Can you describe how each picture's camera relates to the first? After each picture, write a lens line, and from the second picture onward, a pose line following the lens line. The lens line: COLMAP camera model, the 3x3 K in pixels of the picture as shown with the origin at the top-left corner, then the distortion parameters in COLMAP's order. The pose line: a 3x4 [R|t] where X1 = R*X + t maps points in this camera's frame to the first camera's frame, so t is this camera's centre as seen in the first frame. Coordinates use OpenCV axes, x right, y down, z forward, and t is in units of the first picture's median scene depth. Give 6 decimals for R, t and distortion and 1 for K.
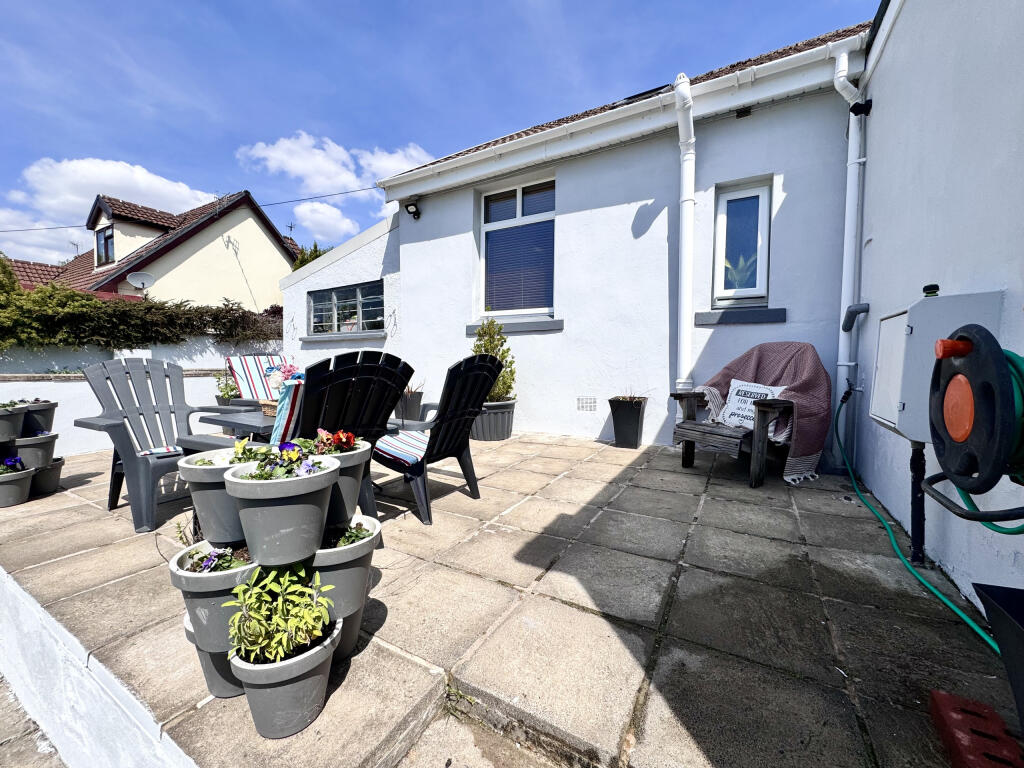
lens RADIAL K [[408.1, 0, 510.7], [0, 408.1, 380.2], [0, 0, 1]] dist [-0.000642, -0.000166]
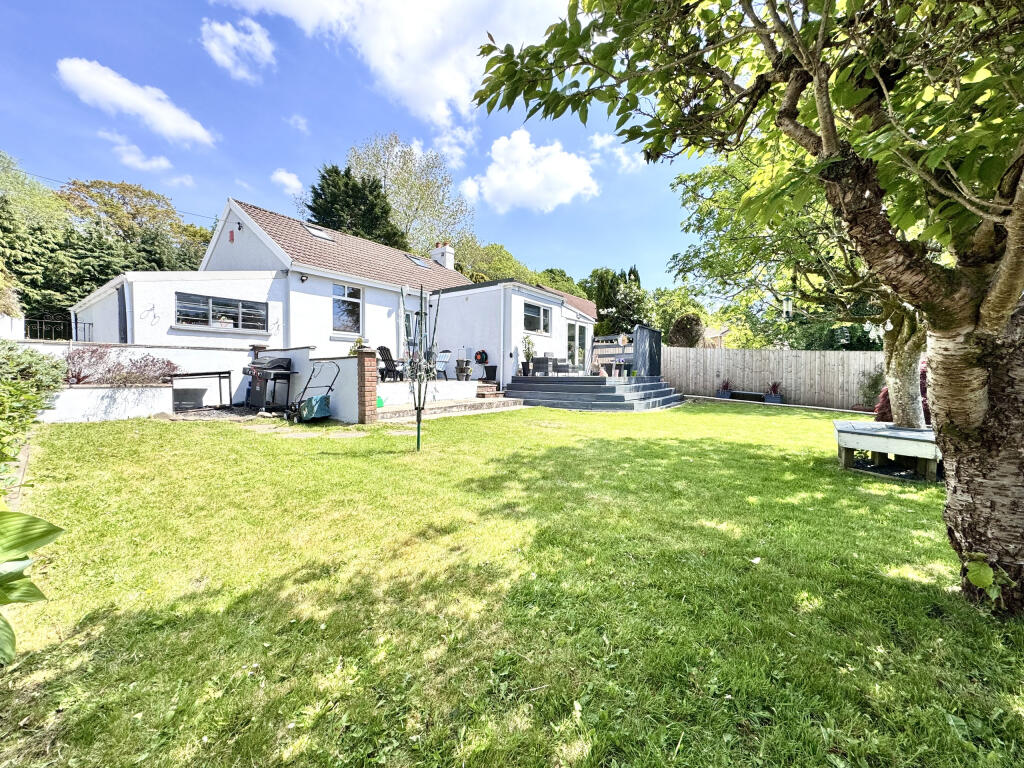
lens RADIAL K [[408.1, 0, 510.7], [0, 408.1, 380.2], [0, 0, 1]] dist [-0.000642, -0.000166]
pose [[0.107086, -0.018123, 0.994085, -2.374941], [0.042360, 0.999009, 0.013649, 0.134632], [-0.993347, 0.040648, 0.107748, -0.291841]]
